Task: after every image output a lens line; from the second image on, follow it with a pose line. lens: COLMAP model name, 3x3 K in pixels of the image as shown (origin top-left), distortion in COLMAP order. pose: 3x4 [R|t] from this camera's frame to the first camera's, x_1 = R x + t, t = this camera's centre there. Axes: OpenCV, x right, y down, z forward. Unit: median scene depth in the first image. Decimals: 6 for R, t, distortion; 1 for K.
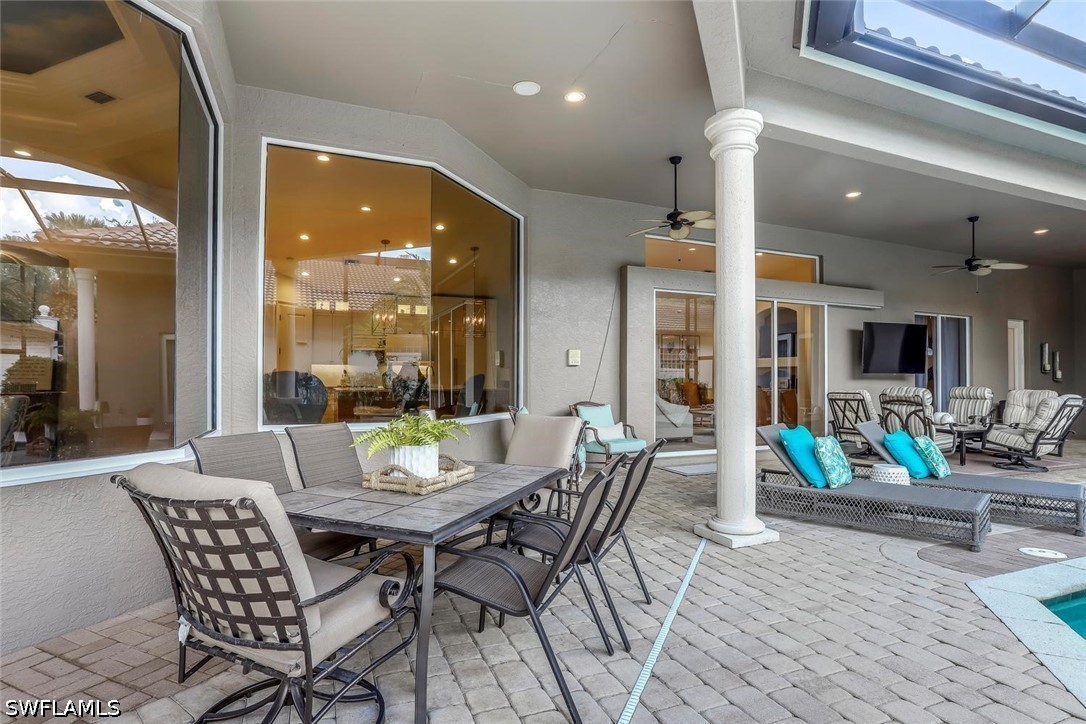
lens RADIAL K [[565.8, 0, 534.6], [0, 565.8, 378.0], [0, 0, 1]] dist [-0.056865, 0.028638]
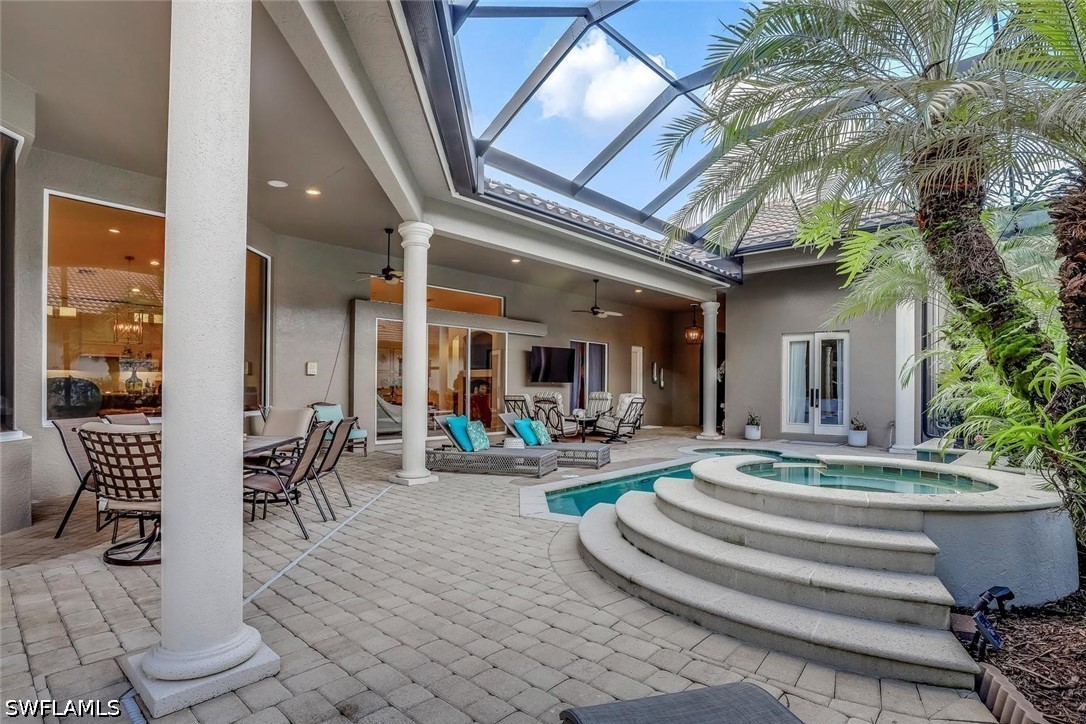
lens RADIAL K [[565.8, 0, 534.6], [0, 565.8, 378.0], [0, 0, 1]] dist [-0.056865, 0.028638]
pose [[0.905021, 0.008800, 0.425276, -0.014626], [-0.002633, 0.999883, -0.015087, 0.003096], [-0.425359, 0.012534, 0.904938, -0.388239]]
